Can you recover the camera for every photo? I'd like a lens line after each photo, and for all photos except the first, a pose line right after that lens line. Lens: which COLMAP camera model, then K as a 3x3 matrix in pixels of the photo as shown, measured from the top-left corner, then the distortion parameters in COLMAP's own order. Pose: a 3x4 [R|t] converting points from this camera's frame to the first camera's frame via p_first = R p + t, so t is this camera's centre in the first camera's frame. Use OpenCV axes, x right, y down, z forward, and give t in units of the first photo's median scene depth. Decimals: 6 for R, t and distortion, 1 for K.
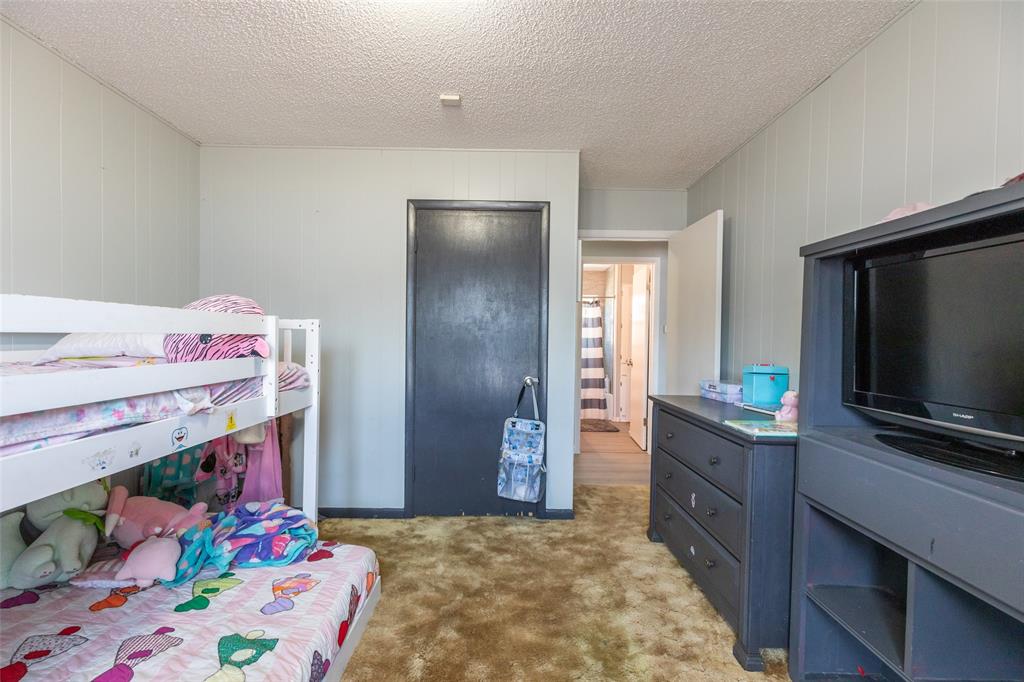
lens RADIAL K [[457.4, 0, 511.8], [0, 457.4, 340.3], [0, 0, 1]] dist [0.004421, -0.000488]
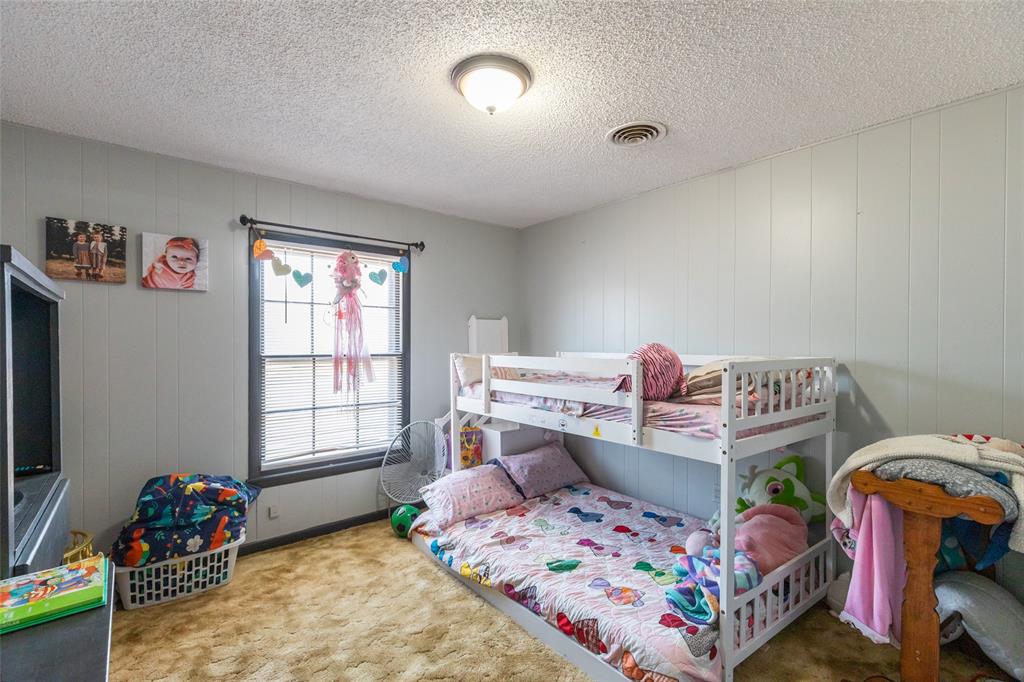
lens RADIAL K [[457.4, 0, 511.2], [0, 457.4, 346.2], [0, 0, 1]] dist [0.004421, -0.000488]
pose [[-0.773391, -0.013876, -0.633777, 0.542215], [-0.020172, 0.999793, 0.002726, -0.097323], [0.633608, 0.014893, -0.773511, 1.922347]]
